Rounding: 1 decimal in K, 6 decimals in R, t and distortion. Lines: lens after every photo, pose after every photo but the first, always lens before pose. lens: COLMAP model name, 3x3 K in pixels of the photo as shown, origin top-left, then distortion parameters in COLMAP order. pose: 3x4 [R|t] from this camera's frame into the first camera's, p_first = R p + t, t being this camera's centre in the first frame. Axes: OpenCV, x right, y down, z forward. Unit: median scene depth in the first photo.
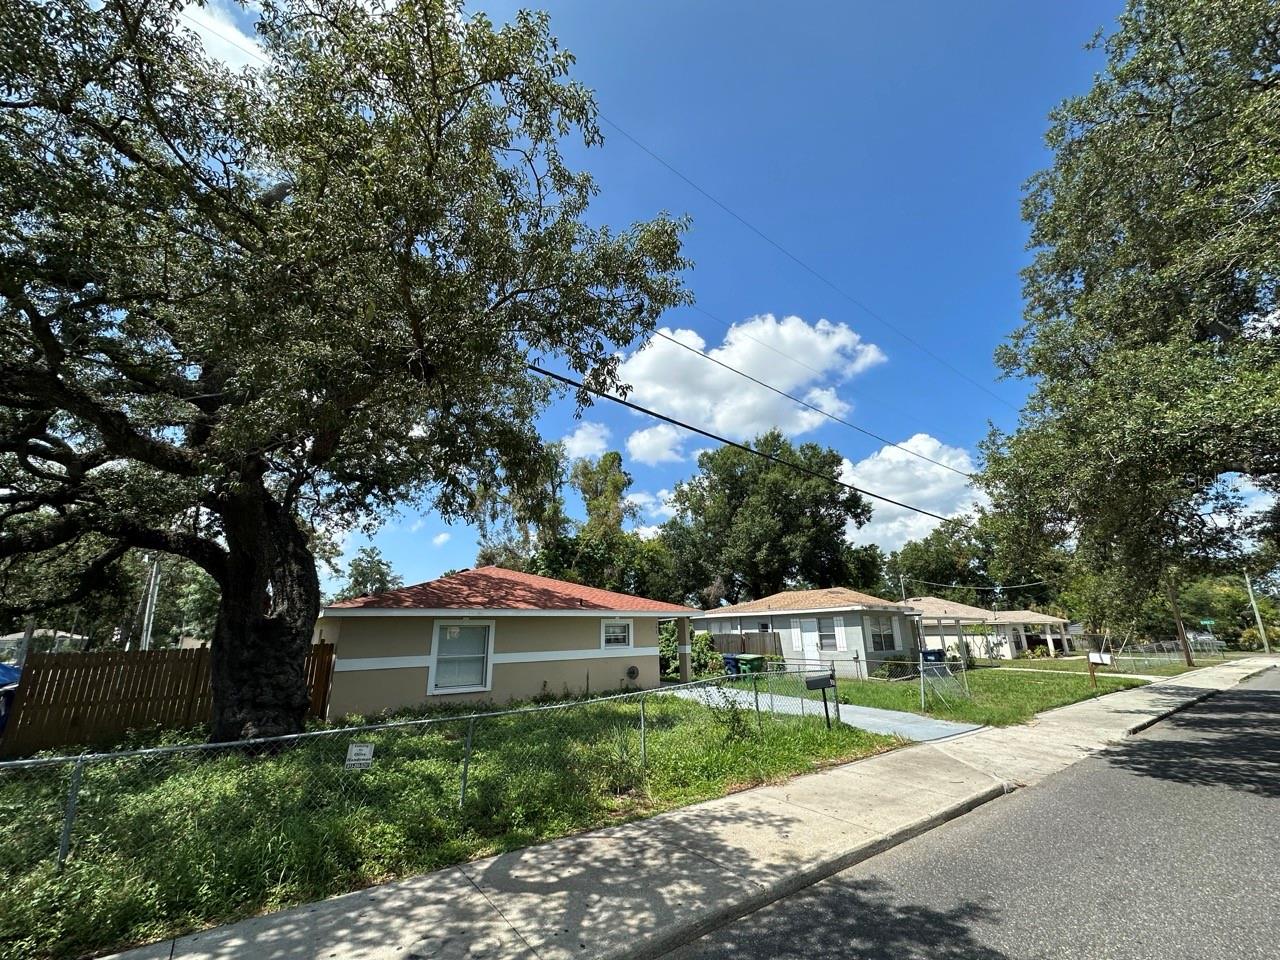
lens RADIAL K [[519.4, 0, 640.0], [0, 519.4, 480.0], [0, 0, 1]] dist [-0.002994, -0.000216]
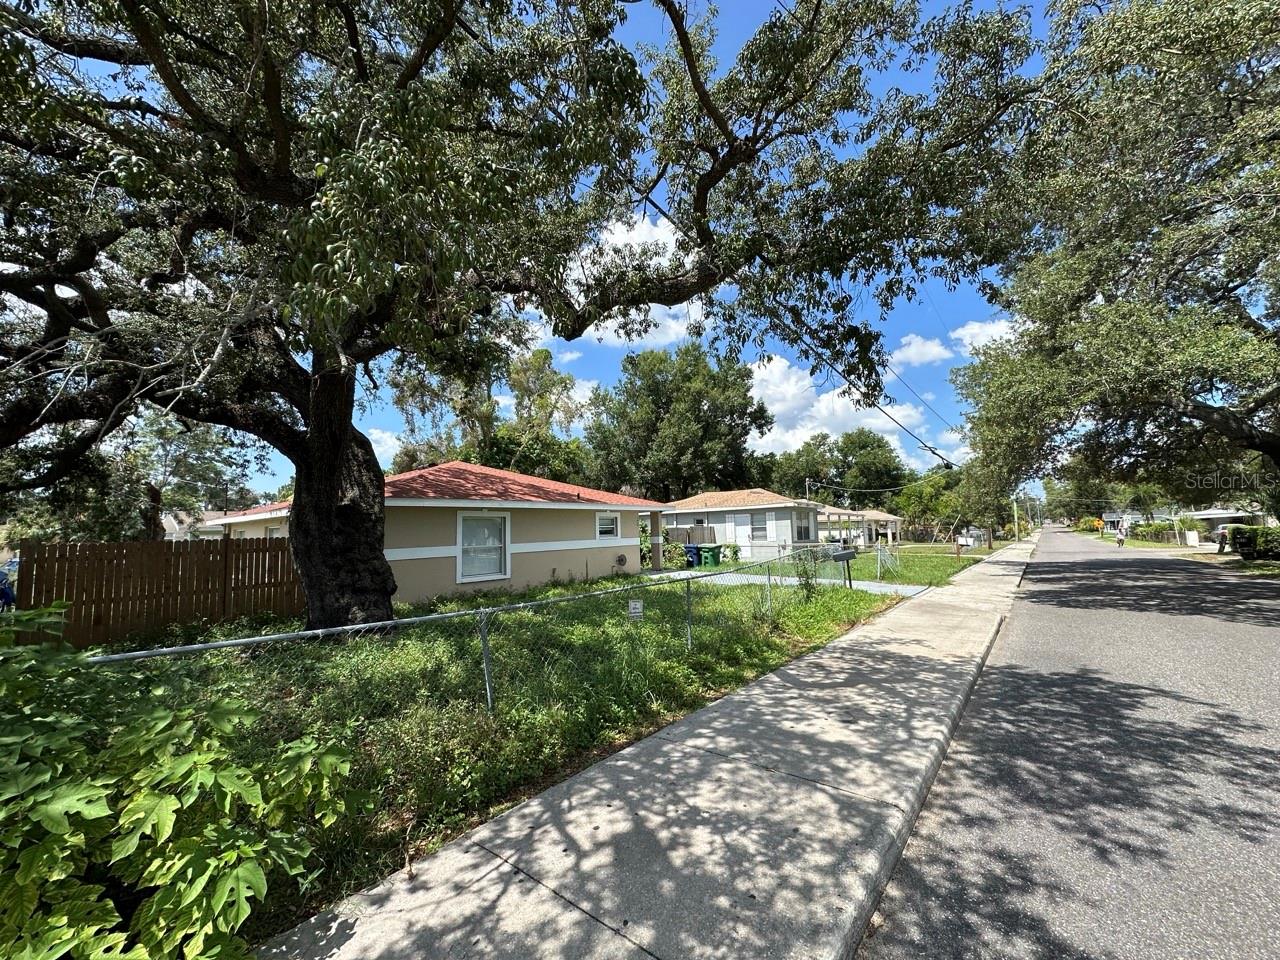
lens RADIAL K [[519.4, 0, 640.0], [0, 519.4, 480.0], [0, 0, 1]] dist [-0.002994, -0.000216]
pose [[0.964079, 0.015013, 0.265190, -0.299508], [-0.062113, 0.983462, 0.170132, 0.021508], [-0.258250, -0.180493, 0.949068, -0.010260]]
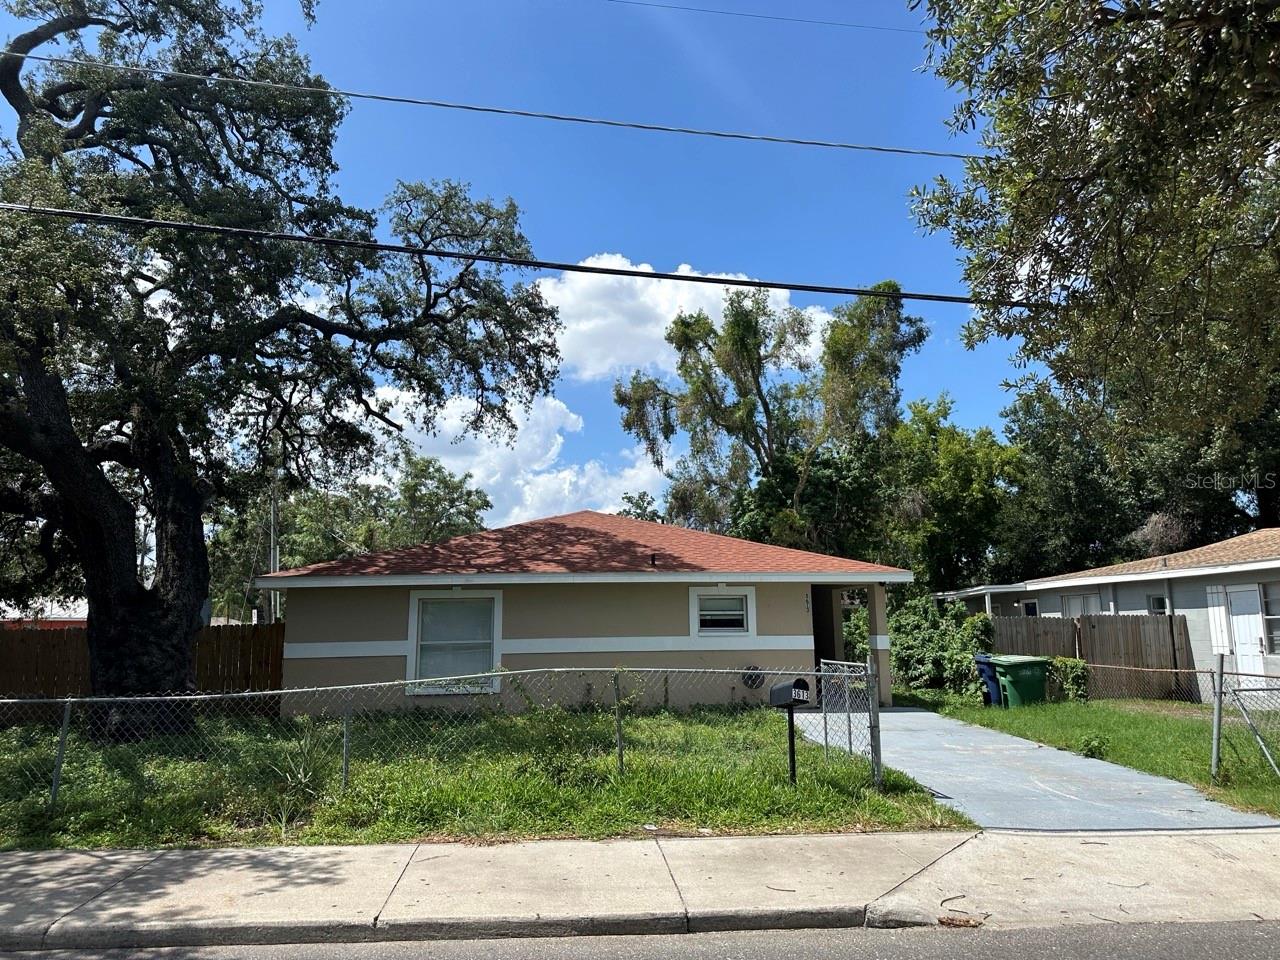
lens RADIAL K [[886.2, 0, 613.7], [0, 886.2, 482.3], [0, 0, 1]] dist [0.123606, -0.139813]
pose [[0.848000, -0.076161, -0.524496, 0.437472], [0.144796, 0.985265, 0.091037, 0.051469], [0.509834, -0.153144, 0.846532, 0.132670]]
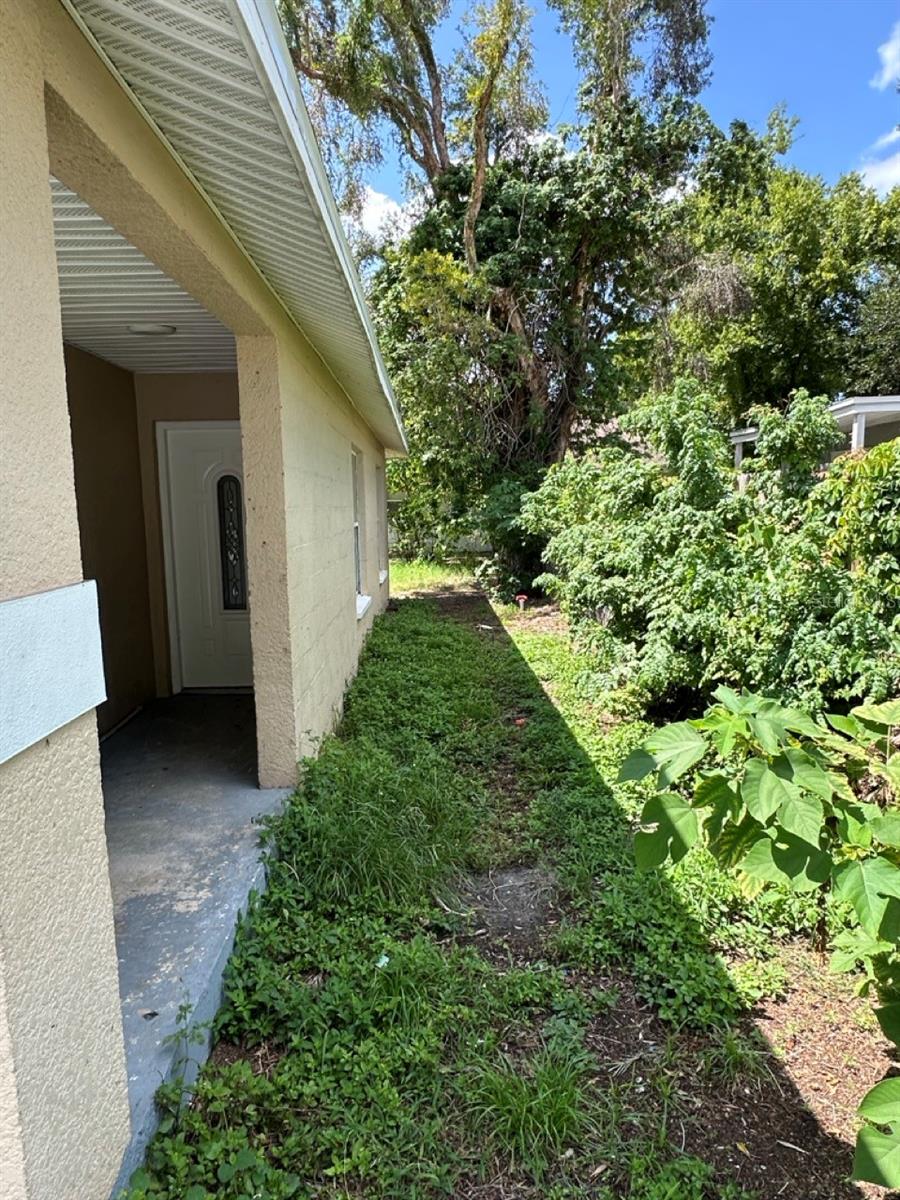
lens RADIAL K [[743.3, 0, 450.0], [0, 743.3, 600.0], [0, 0, 1]] dist [-0.003755, 0.000177]
pose [[0.829354, 0.078356, -0.553202, 0.201081], [0.160116, 0.915258, 0.369683, 0.374766], [0.535289, -0.395175, 0.746527, 1.214100]]
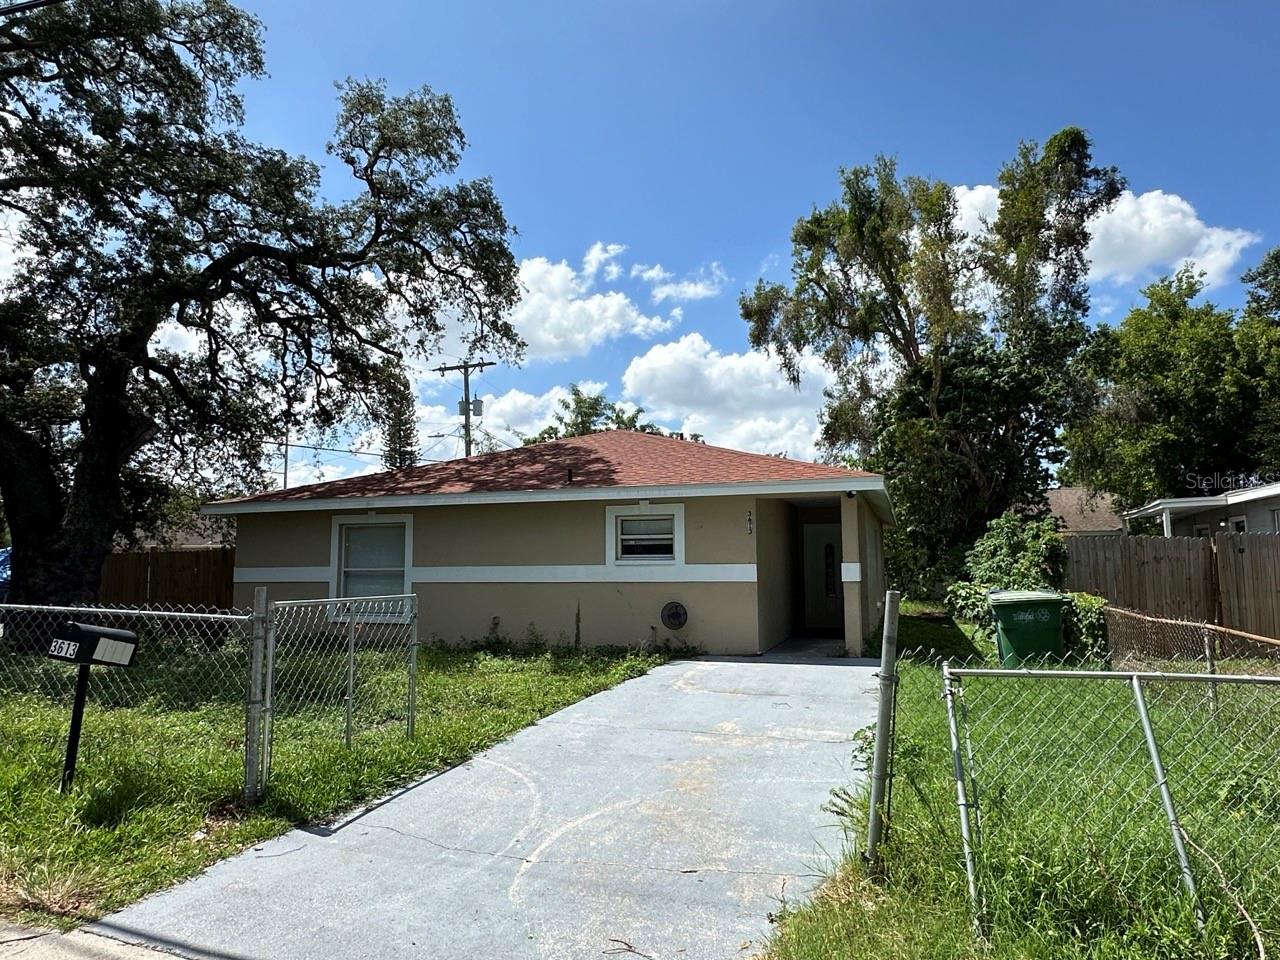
lens RADIAL K [[792.8, 0, 640.0], [0, 792.8, 480.0], [0, 0, 1]] dist [-0.003755, 0.000177]
pose [[0.578334, -0.070277, -0.812768, 0.613888], [0.227399, 0.970683, 0.077876, 0.216057], [0.783467, -0.229861, 0.577360, 0.671490]]
